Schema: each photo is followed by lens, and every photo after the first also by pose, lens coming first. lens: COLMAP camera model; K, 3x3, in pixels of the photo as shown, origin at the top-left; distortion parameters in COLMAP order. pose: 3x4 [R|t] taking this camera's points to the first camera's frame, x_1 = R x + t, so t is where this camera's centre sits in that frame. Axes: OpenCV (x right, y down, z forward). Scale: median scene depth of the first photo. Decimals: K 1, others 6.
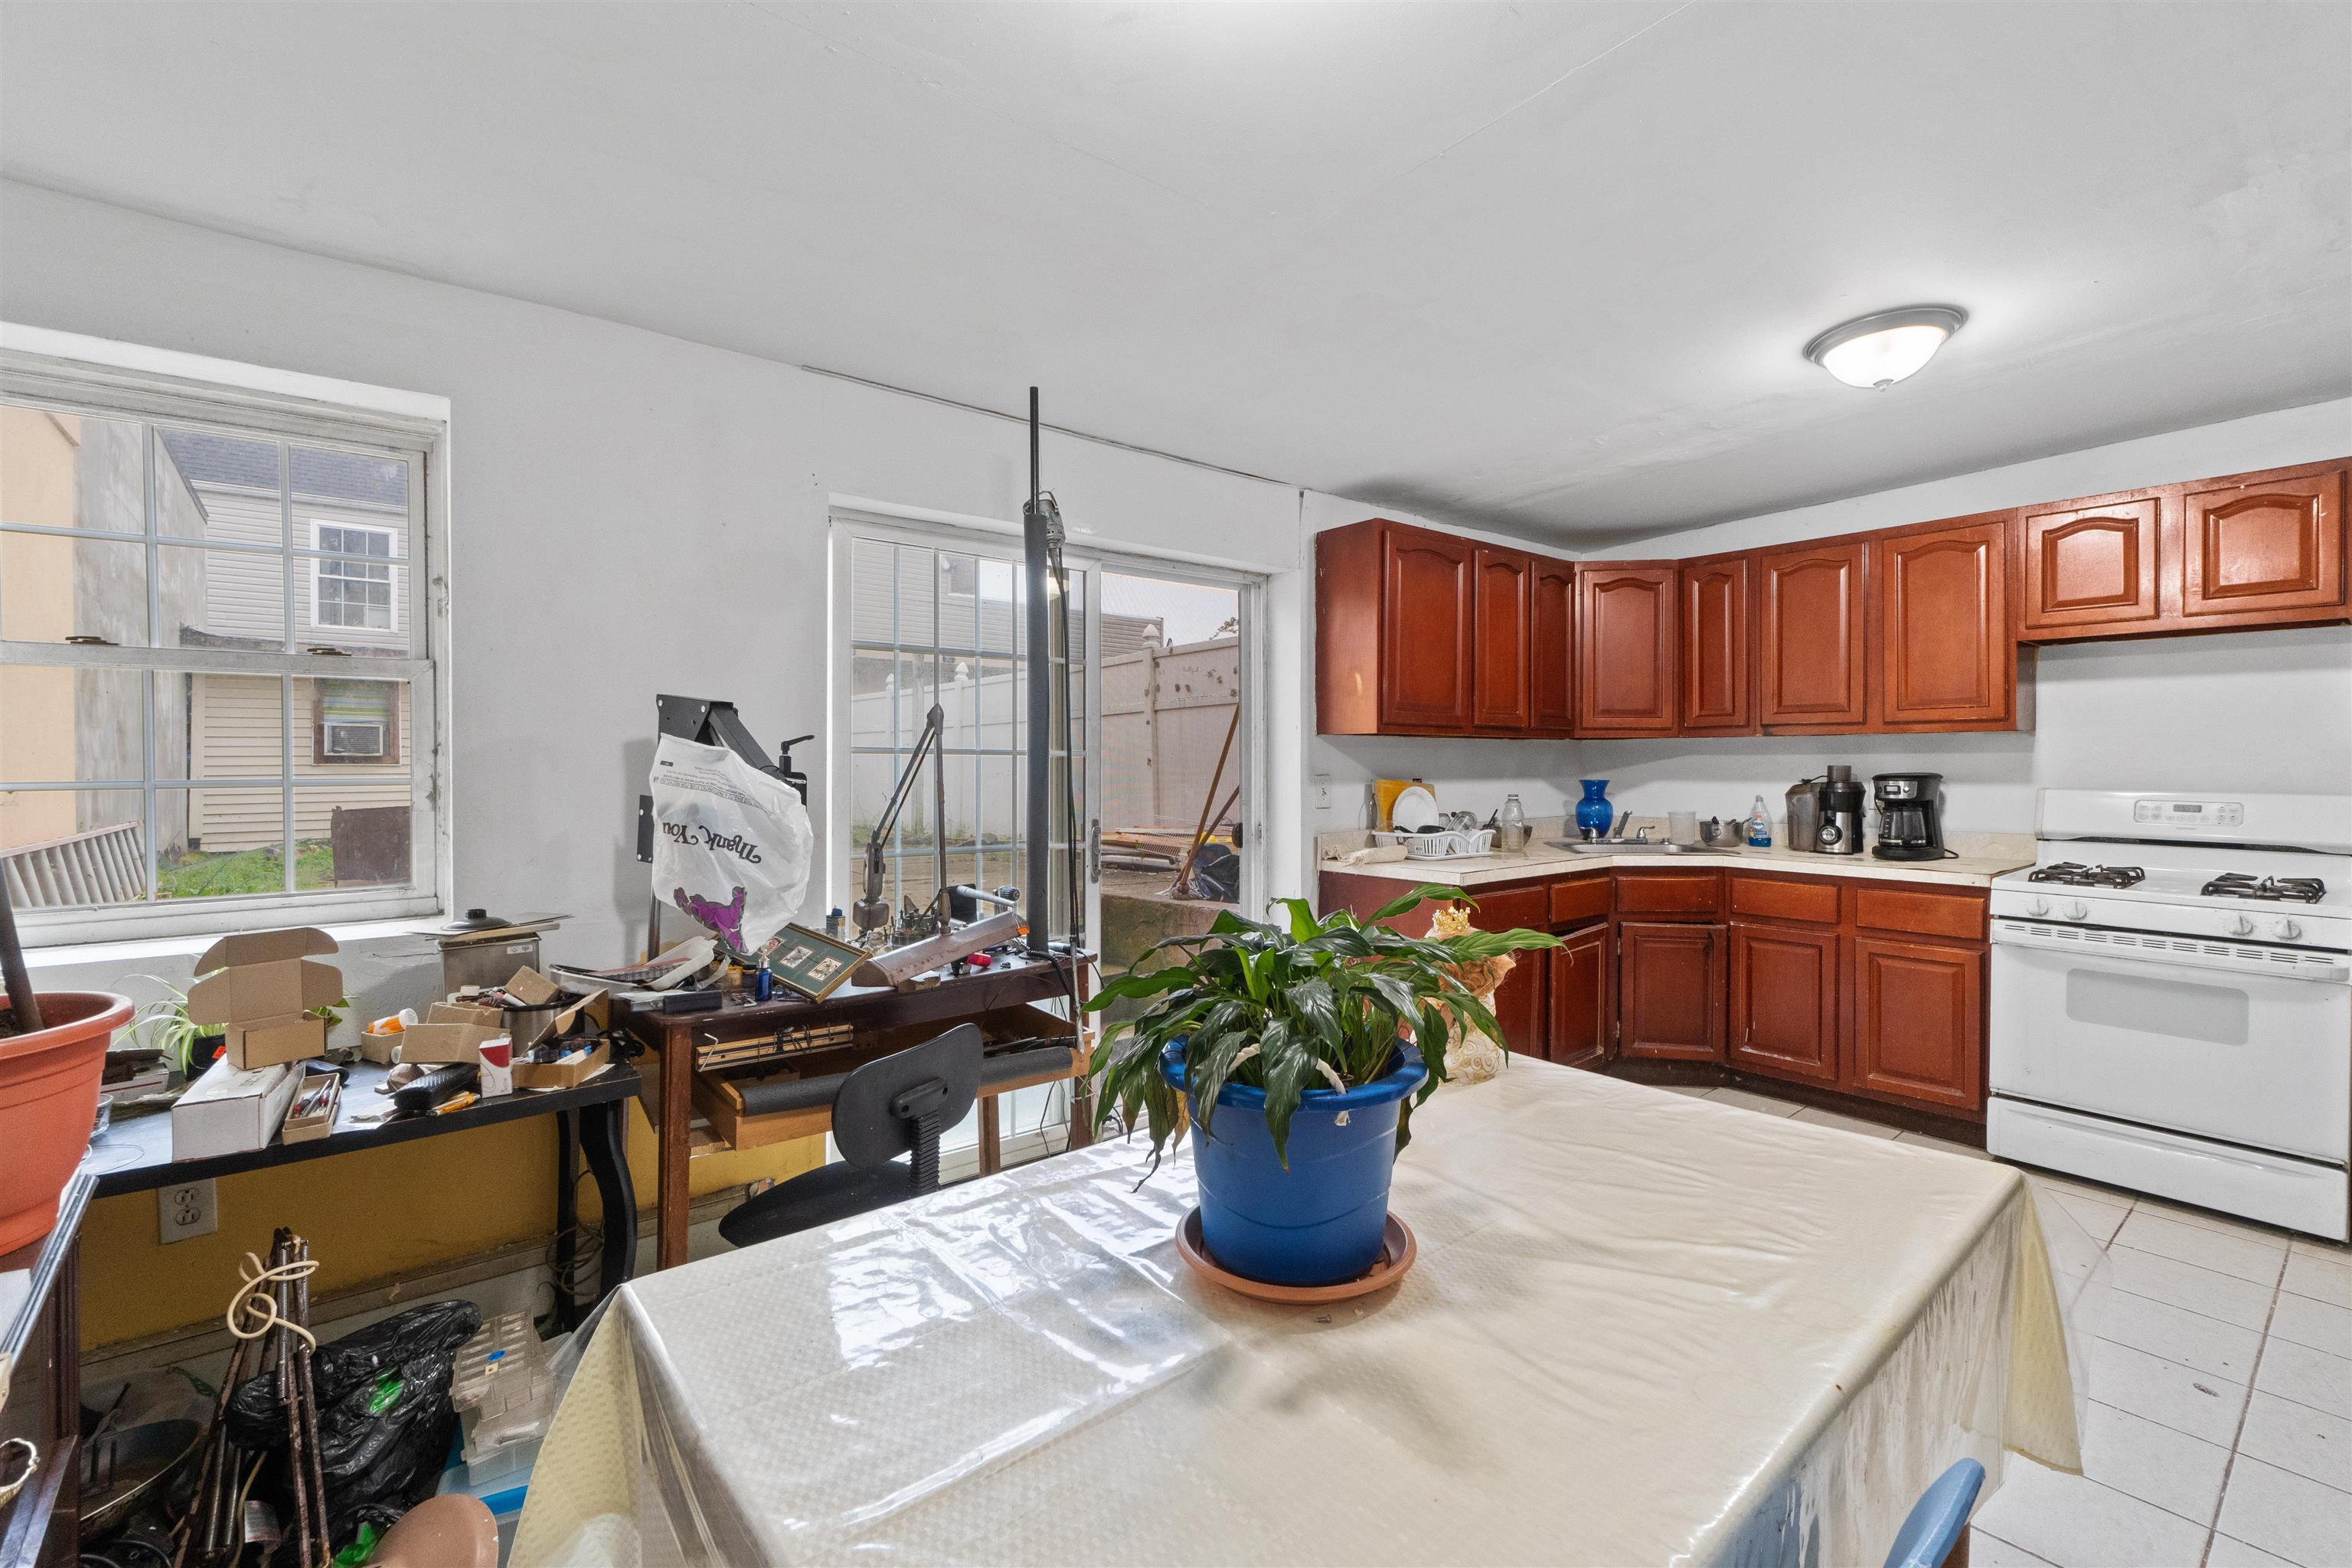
lens RADIAL K [[1031.0, 0, 1179.5], [0, 1031.0, 775.0], [0, 0, 1]] dist [0.001507, 0.000331]
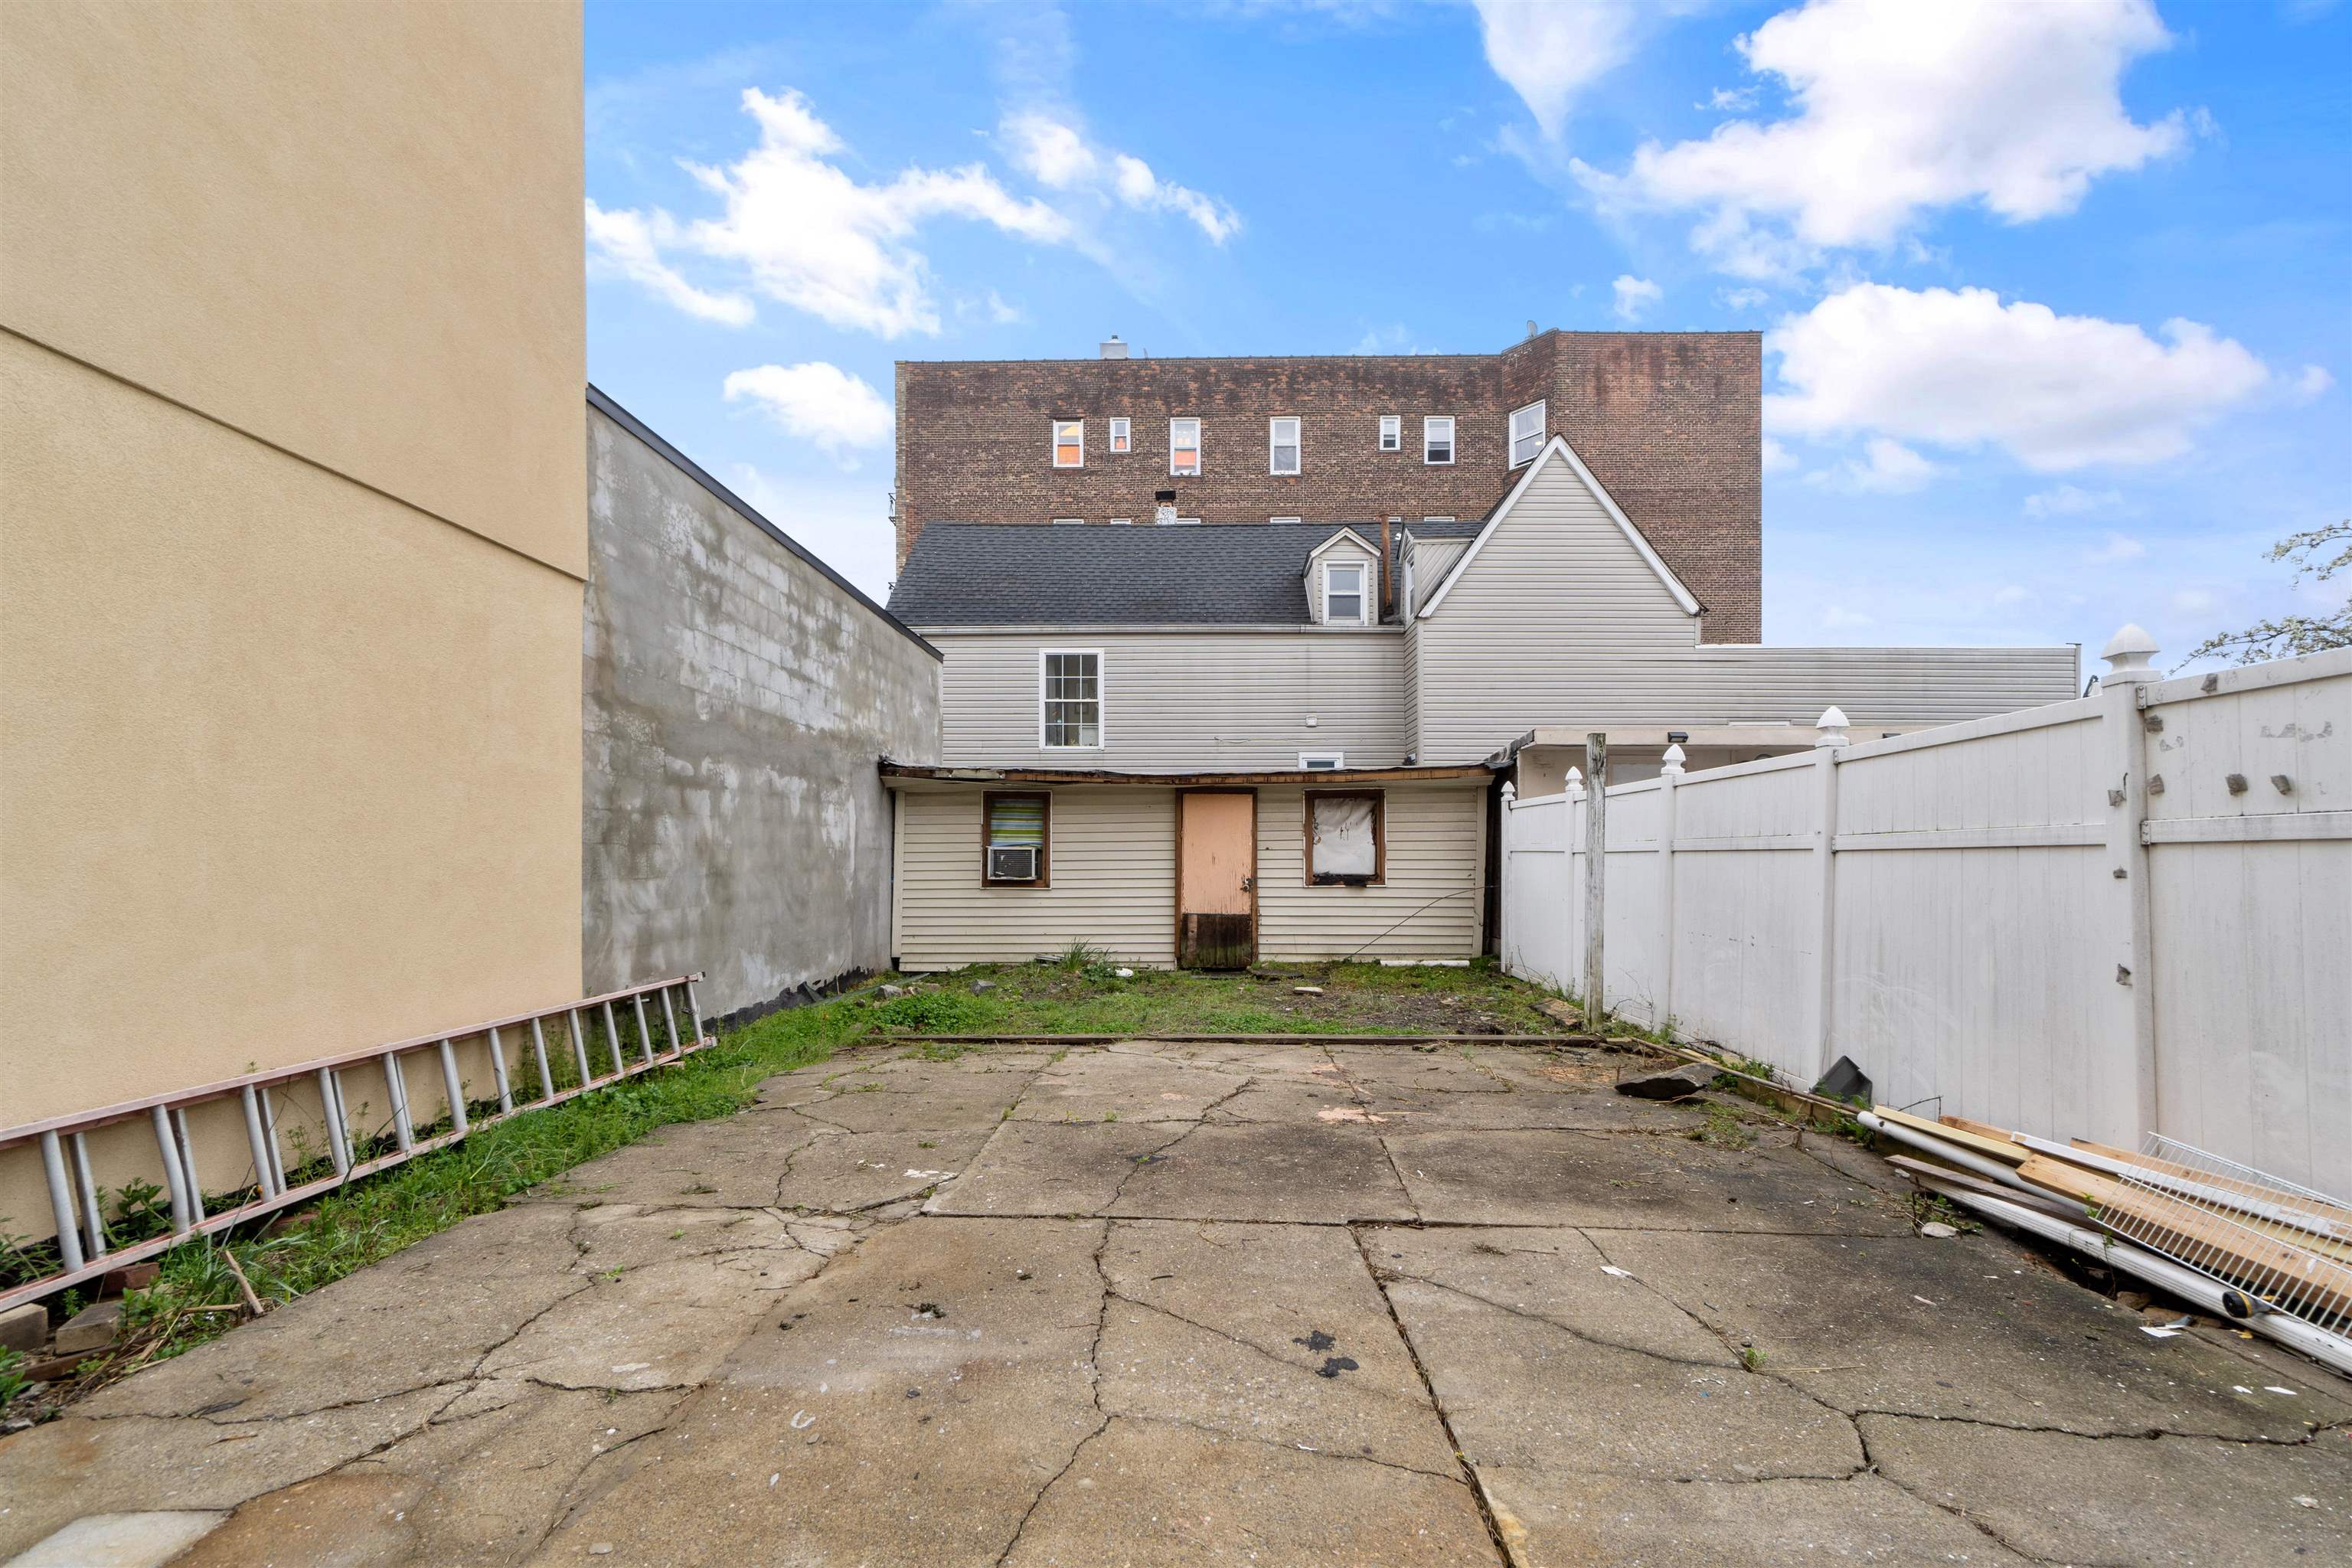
lens RADIAL K [[1031.0, 0, 1190.7], [0, 1031.0, 846.9], [0, 0, 1]] dist [0.001507, 0.000331]
pose [[0.761352, 0.000037, -0.648339, -0.035171], [-0.007529, 0.999933, -0.008785, -0.043086], [0.648295, 0.011569, 0.761301, 0.369222]]
